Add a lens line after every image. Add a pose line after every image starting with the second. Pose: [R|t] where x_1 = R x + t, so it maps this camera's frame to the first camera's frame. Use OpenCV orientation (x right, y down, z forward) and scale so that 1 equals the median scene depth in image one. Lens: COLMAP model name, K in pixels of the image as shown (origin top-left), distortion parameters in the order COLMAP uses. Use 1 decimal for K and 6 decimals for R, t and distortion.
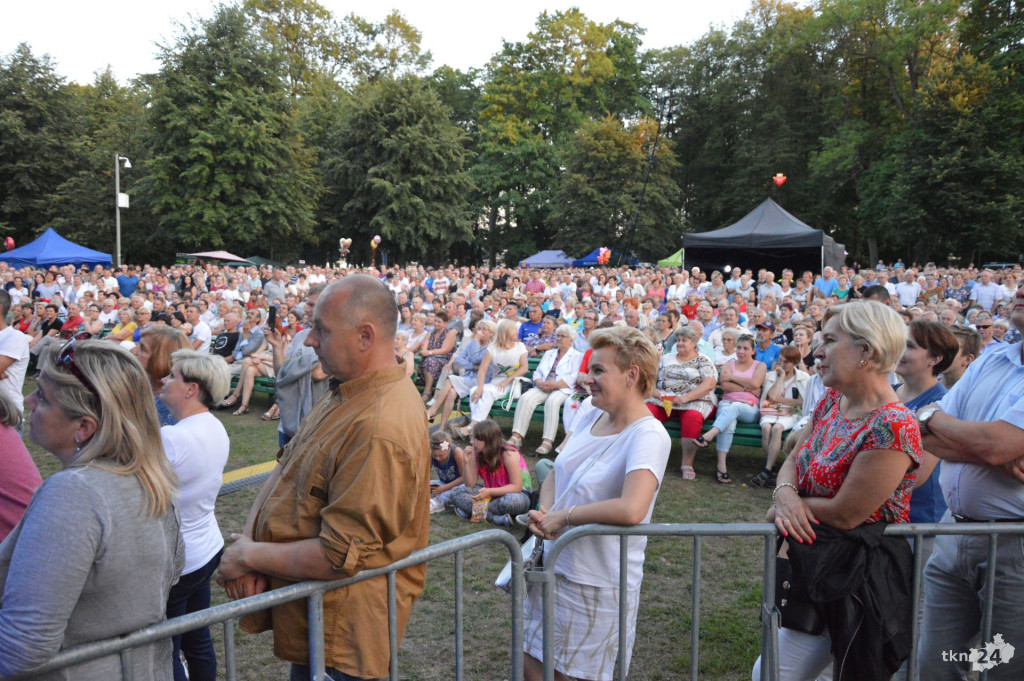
lens RADIAL K [[798.8, 0, 512.0], [0, 798.8, 340.5], [0, 0, 1]] dist [-0.049958, 0.007931]
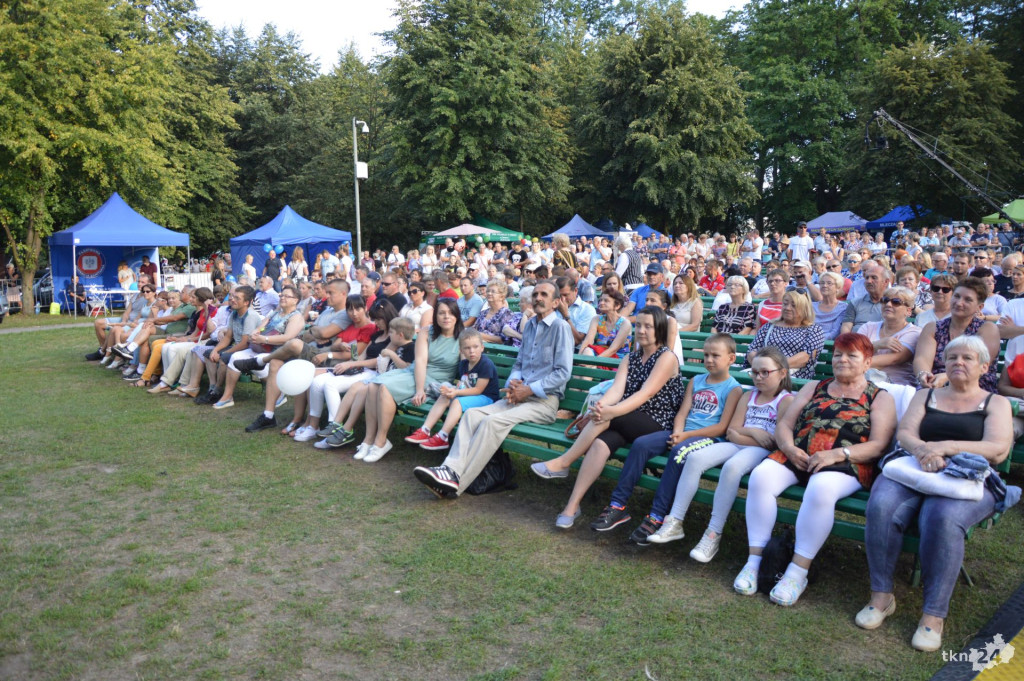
lens RADIAL K [[814.4, 0, 511.6], [0, 814.4, 322.0], [0, 0, 1]] dist [0.001049, 0.003041]
pose [[0.956186, -0.014211, -0.292415, -0.055916], [0.015318, 0.999882, 0.001497, -0.006082], [0.292359, -0.005911, 0.956290, 0.144663]]
